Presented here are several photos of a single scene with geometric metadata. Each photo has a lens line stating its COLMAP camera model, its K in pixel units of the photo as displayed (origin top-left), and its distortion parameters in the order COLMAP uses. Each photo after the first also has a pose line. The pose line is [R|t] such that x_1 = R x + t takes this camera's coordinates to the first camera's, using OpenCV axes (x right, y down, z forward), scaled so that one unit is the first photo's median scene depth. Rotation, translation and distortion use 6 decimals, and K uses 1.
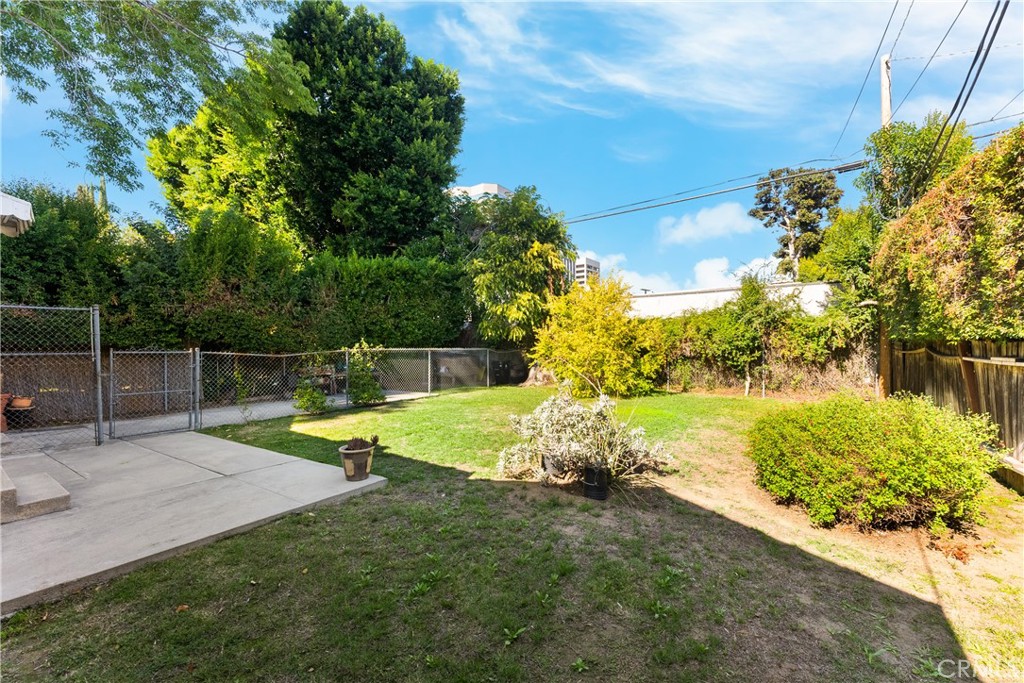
lens RADIAL K [[417.2, 0, 511.0], [0, 417.2, 337.1], [0, 0, 1]] dist [0.002268, 0.000235]
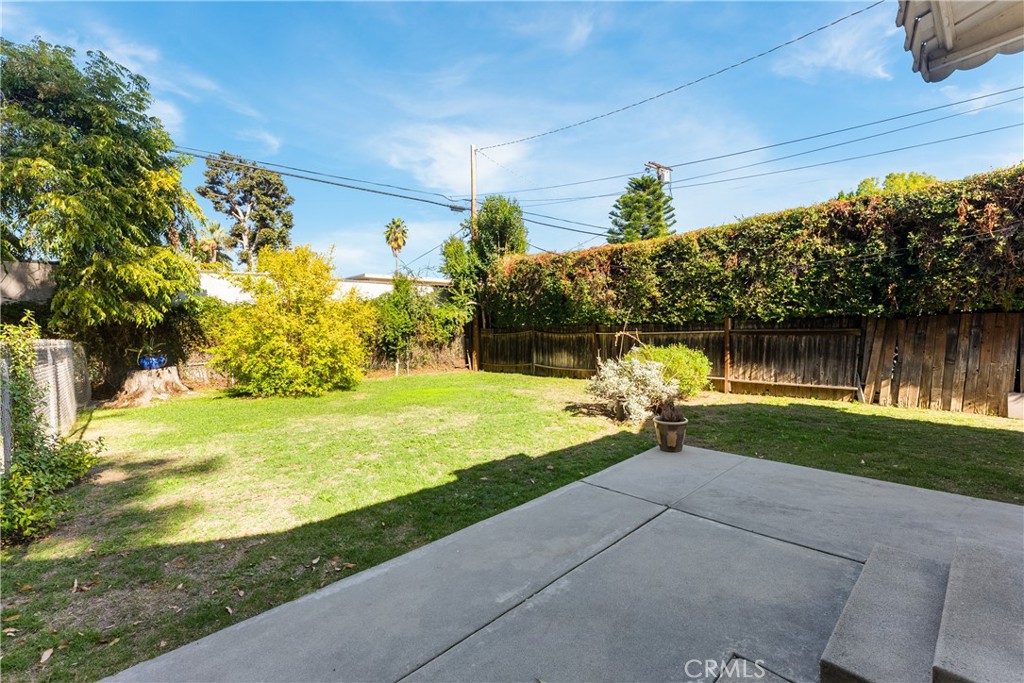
lens RADIAL K [[437.1, 0, 511.6], [0, 437.1, 339.9], [0, 0, 1]] dist [-0.014280, -0.000435]
pose [[0.221472, -0.017946, 0.975001, -0.594446], [0.001879, 0.999837, 0.017976, 0.022328], [-0.975165, -0.002150, 0.221470, 0.461603]]
